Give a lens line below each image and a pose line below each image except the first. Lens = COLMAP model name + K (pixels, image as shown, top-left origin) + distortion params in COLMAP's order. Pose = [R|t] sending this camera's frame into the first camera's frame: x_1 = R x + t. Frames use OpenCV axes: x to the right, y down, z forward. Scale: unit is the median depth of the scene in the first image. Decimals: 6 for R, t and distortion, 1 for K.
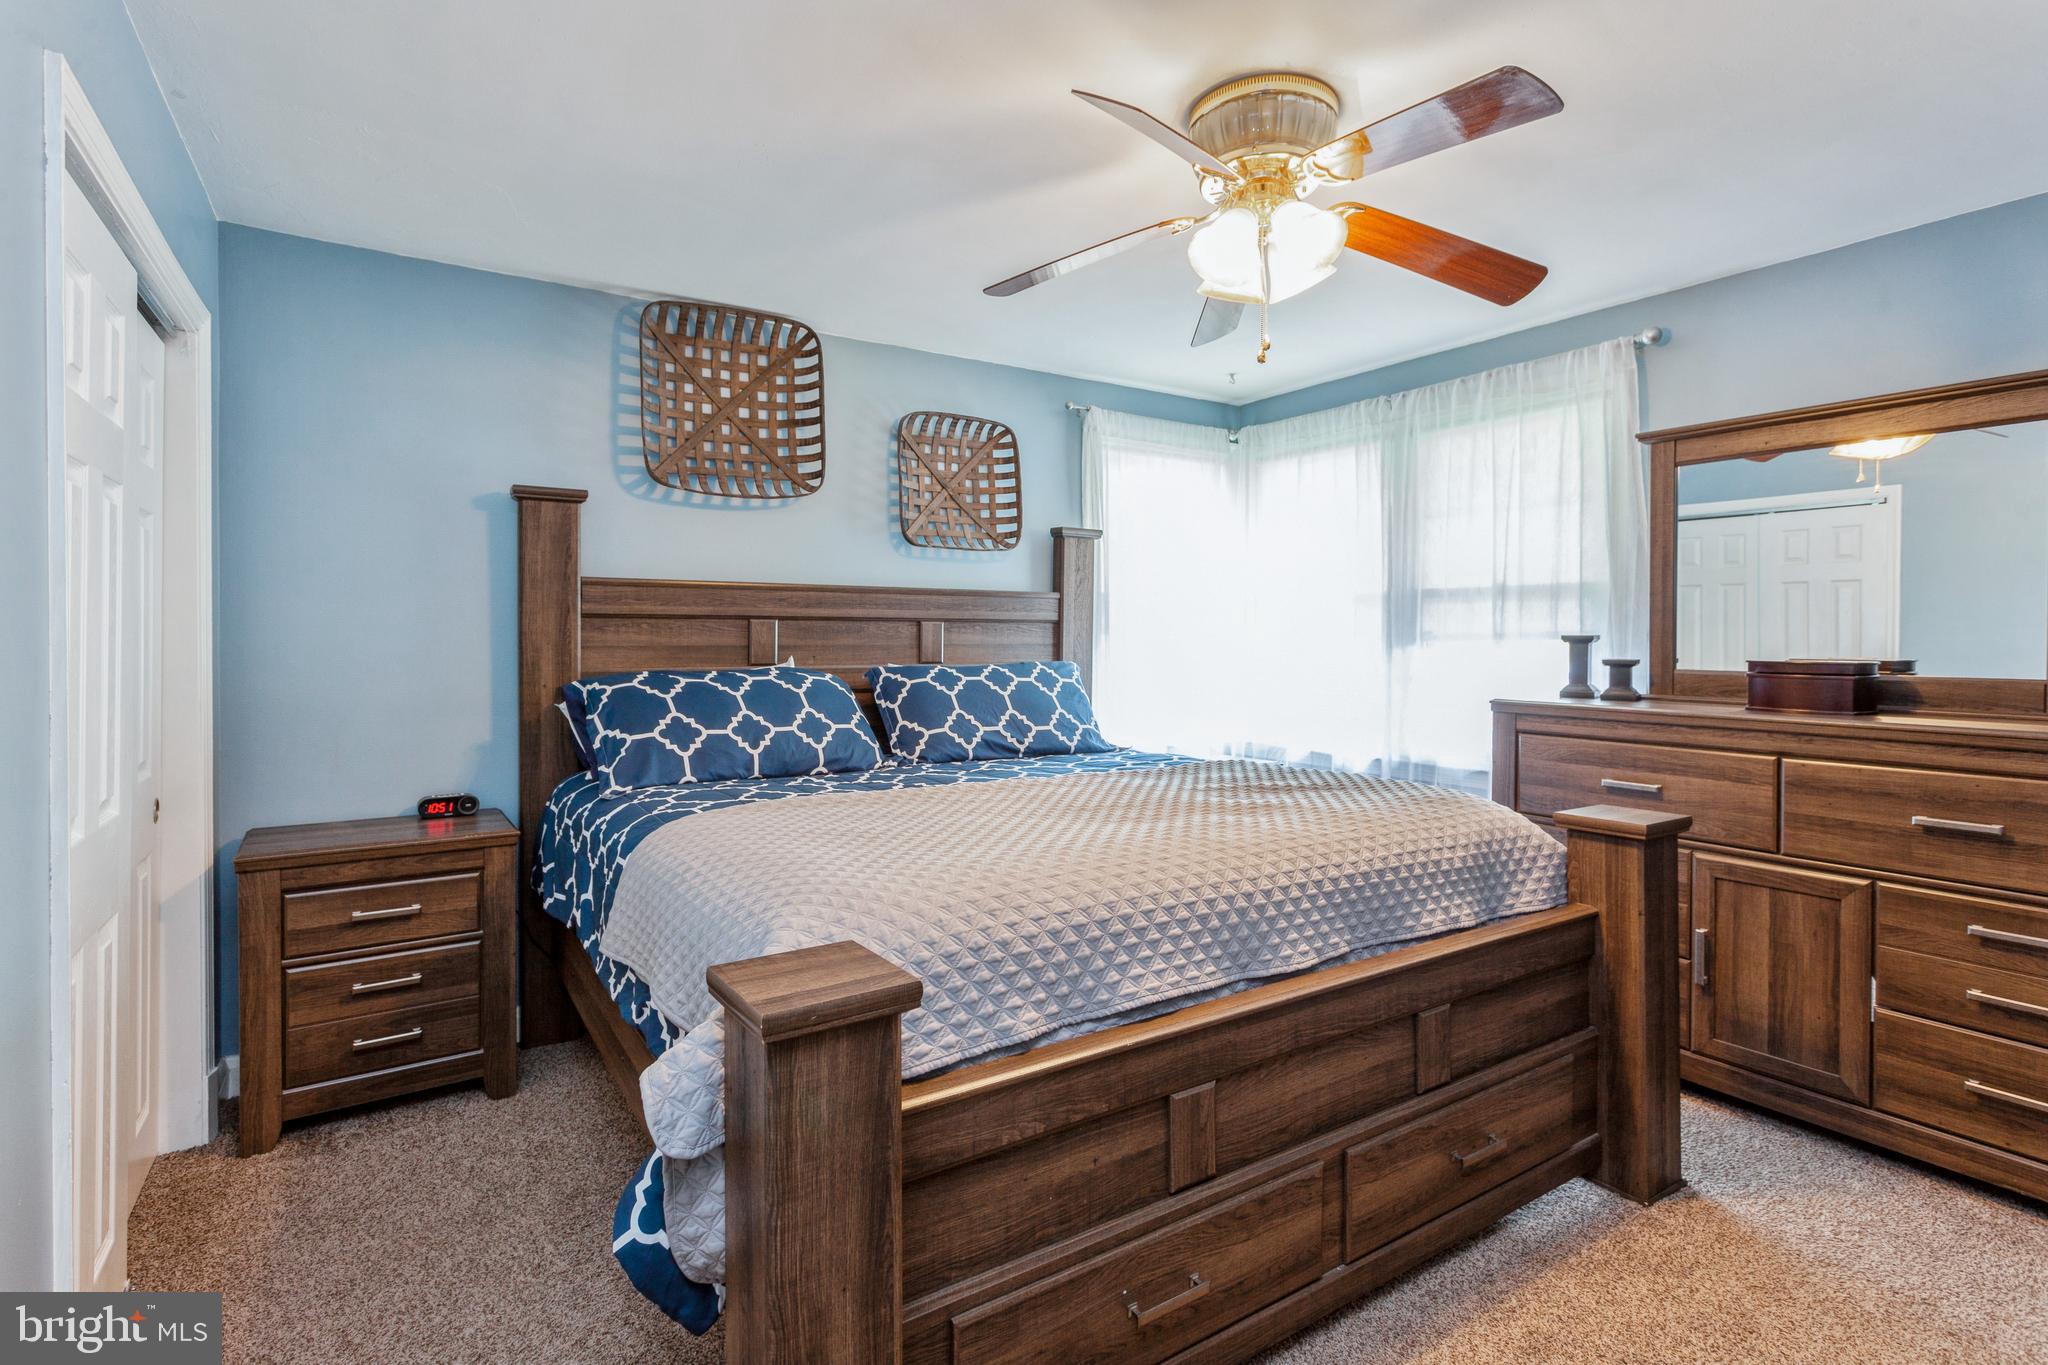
lens RADIAL K [[1016.4, 0, 1029.8], [0, 1016.4, 651.6], [0, 0, 1]] dist [-0.003001, 0.000654]
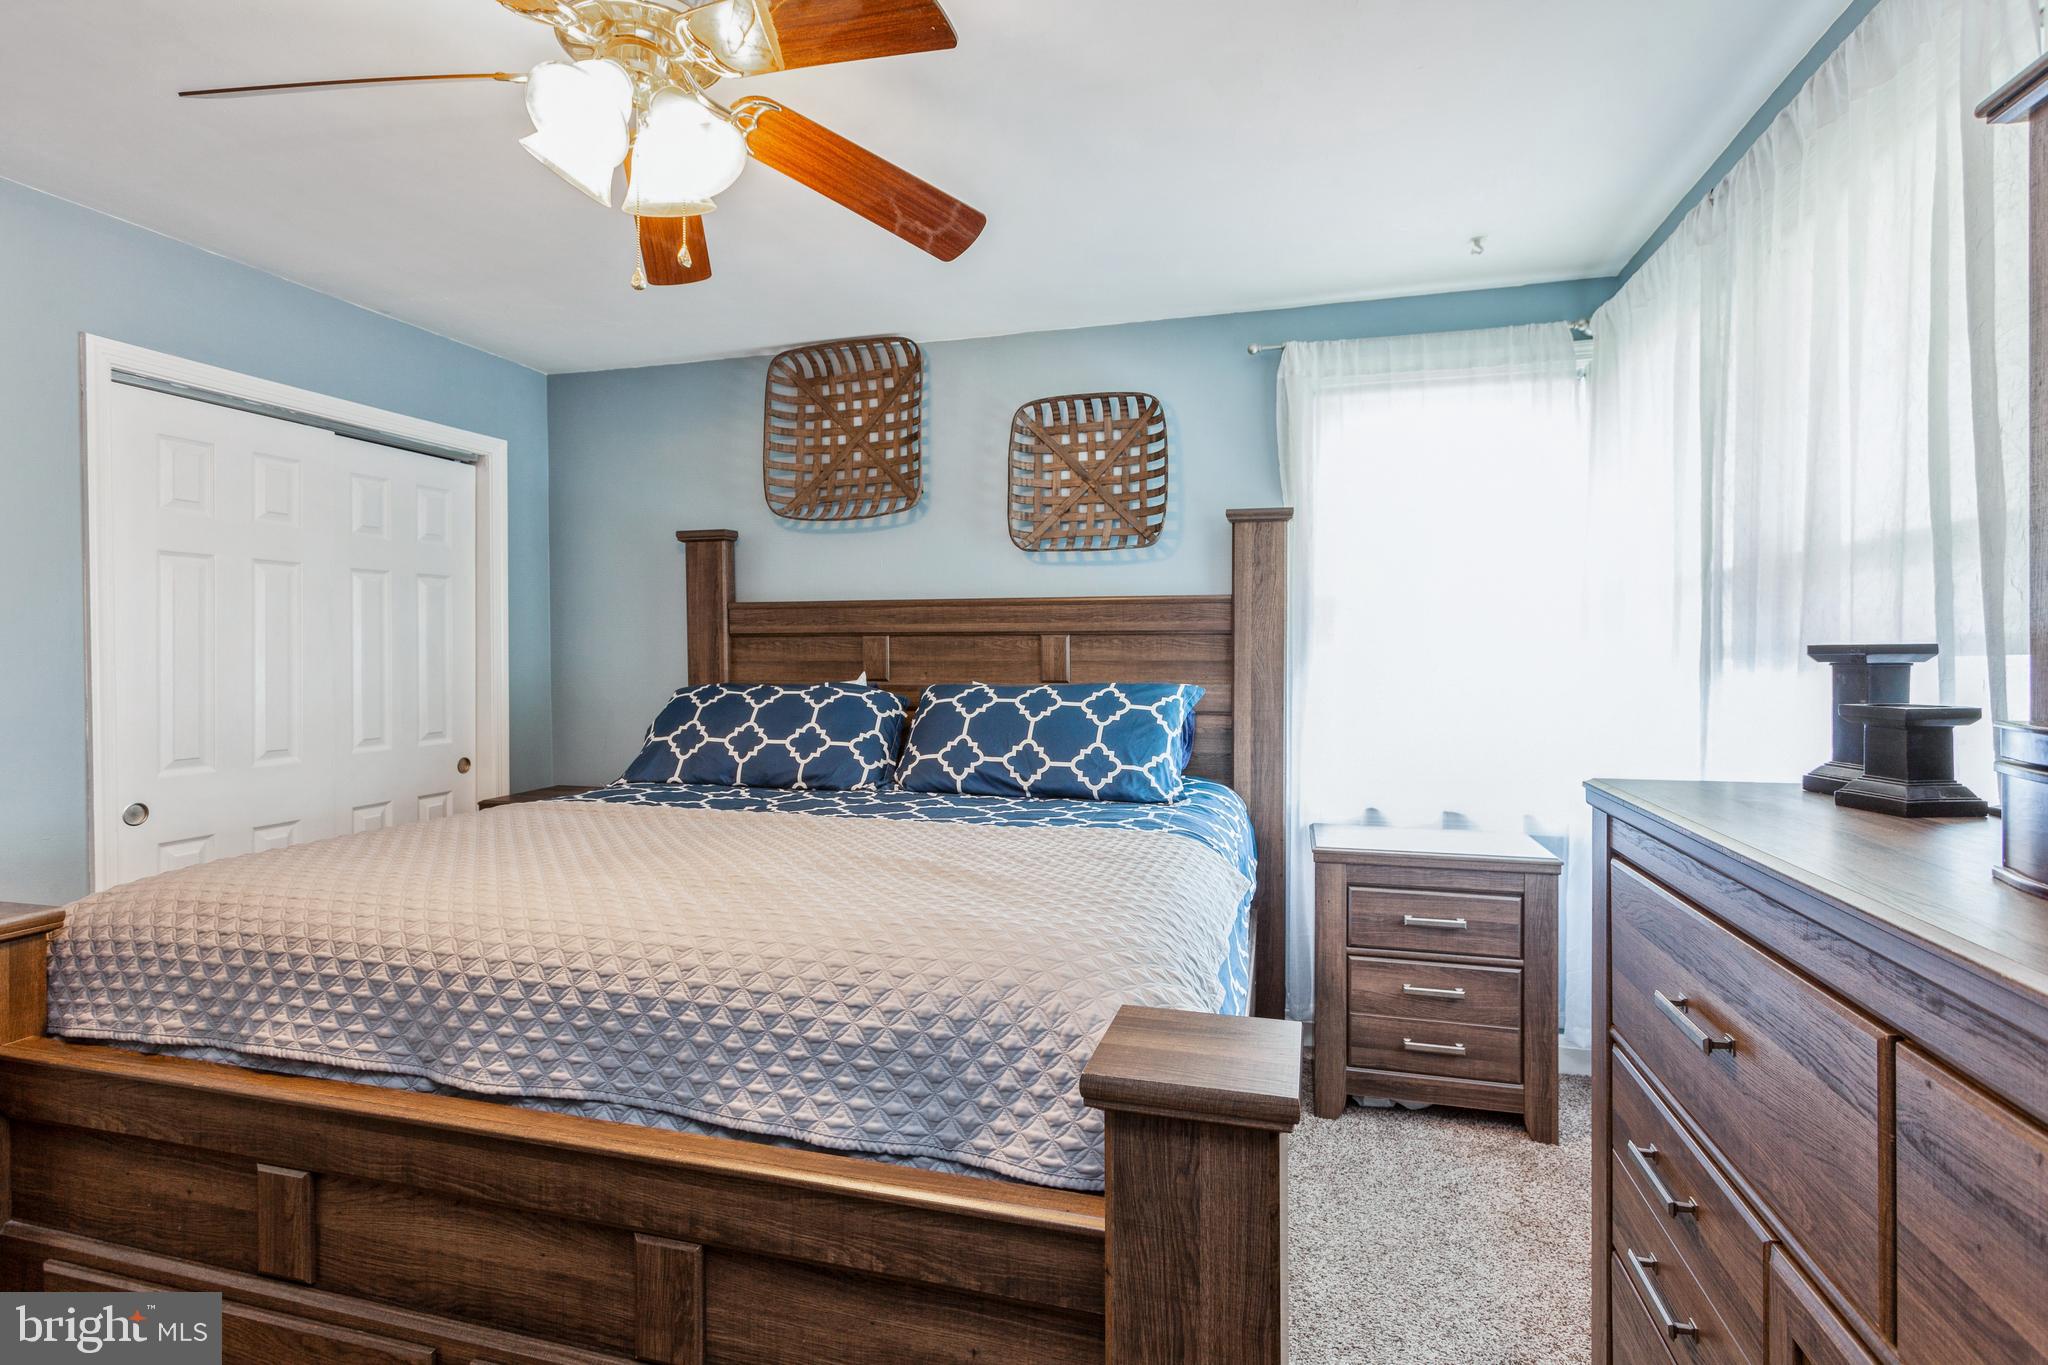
lens RADIAL K [[1016.4, 0, 1029.8], [0, 1016.4, 651.6], [0, 0, 1]] dist [-0.003001, 0.000654]
pose [[0.645317, -0.002719, -0.763910, 0.638157], [-0.007632, 0.999921, -0.010006, -0.006845], [0.763877, 0.012288, 0.645245, 0.470813]]
